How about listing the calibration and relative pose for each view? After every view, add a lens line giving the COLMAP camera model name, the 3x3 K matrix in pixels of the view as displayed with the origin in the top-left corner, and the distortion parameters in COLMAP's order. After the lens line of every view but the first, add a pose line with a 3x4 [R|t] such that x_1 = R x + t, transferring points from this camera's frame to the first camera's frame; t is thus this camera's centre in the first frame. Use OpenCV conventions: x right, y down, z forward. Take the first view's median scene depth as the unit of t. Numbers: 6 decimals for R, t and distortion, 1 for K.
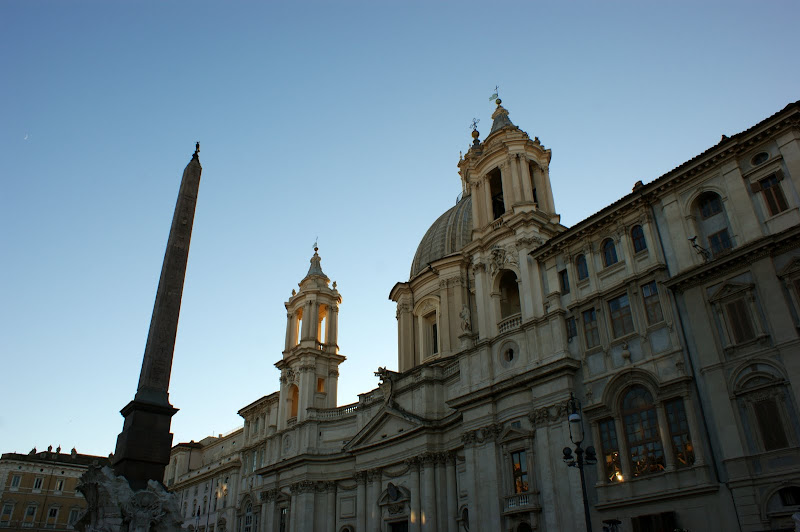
lens RADIAL K [[617.1, 0, 400.0], [0, 617.1, 266.0], [0, 0, 1]] dist [-0.152001, 0.129251]
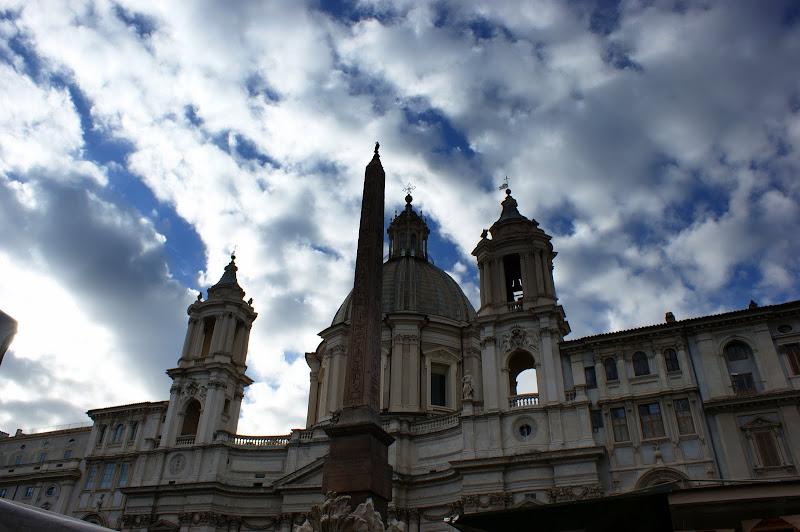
lens RADIAL K [[617.1, 0, 400.0], [0, 617.1, 266.0], [0, 0, 1]] dist [-0.152001, 0.129251]
pose [[0.863366, 0.307591, 0.399983, -0.565725], [-0.275807, 0.951490, -0.136374, 0.082109], [-0.422527, 0.007422, 0.906320, 0.131407]]
